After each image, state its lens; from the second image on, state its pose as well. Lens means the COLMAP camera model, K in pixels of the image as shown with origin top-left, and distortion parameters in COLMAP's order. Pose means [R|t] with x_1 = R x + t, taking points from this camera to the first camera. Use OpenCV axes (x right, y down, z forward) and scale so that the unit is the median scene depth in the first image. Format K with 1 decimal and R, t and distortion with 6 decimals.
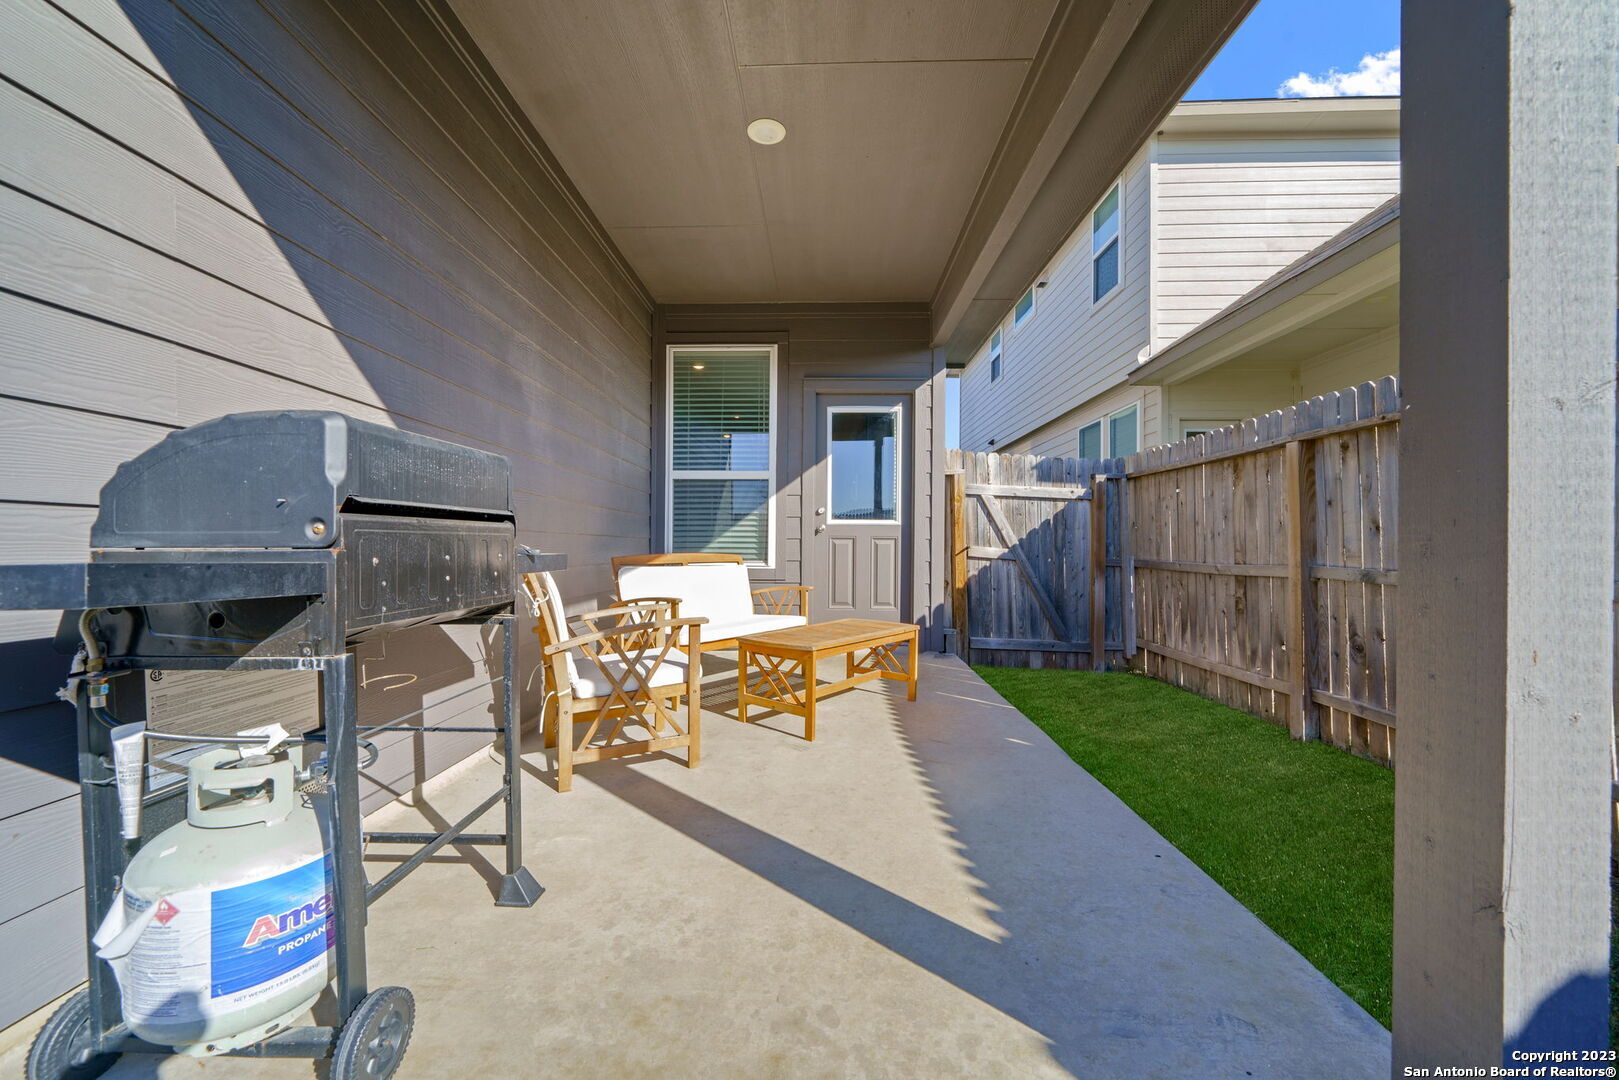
lens RADIAL K [[610.2, 0, 803.8], [0, 610.2, 547.5], [0, 0, 1]] dist [-0.001810, -0.000084]
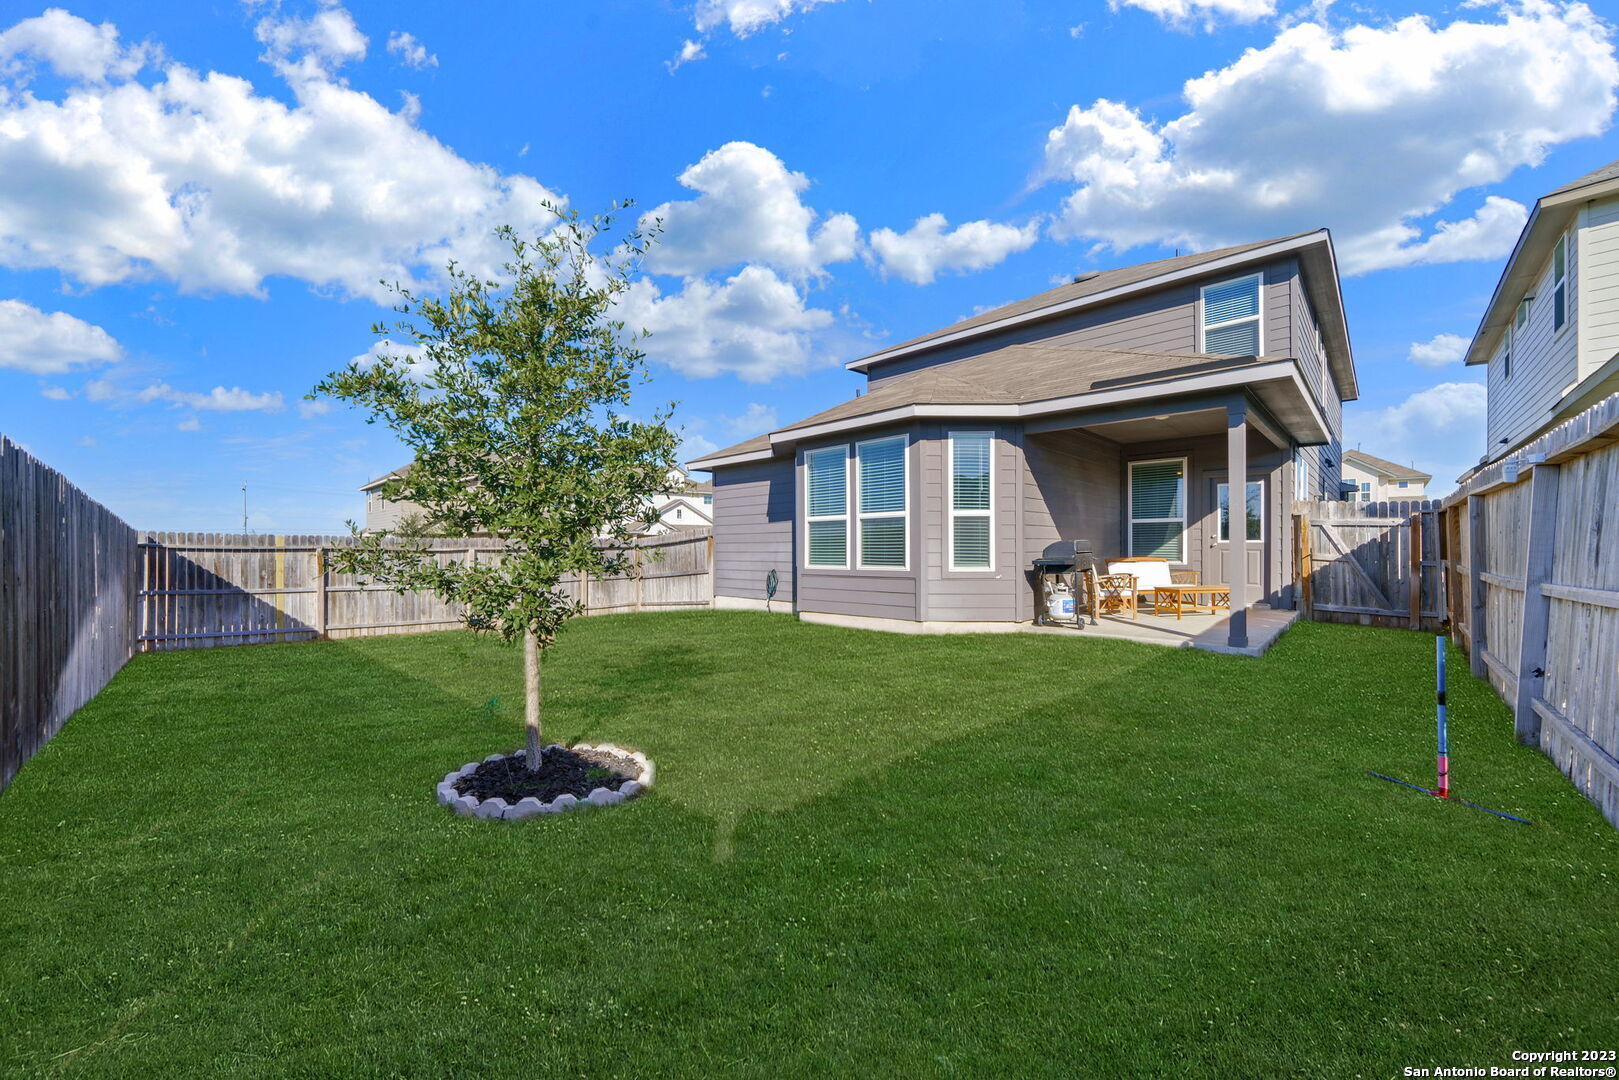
lens RADIAL K [[610.2, 0, 802.2], [0, 610.2, 545.3], [0, 0, 1]] dist [-0.001810, -0.000084]
pose [[0.744495, -0.008245, -0.667578, 0.350243], [0.007708, 0.999963, -0.003754, -0.032722], [0.667584, -0.002351, 0.744531, -1.363943]]
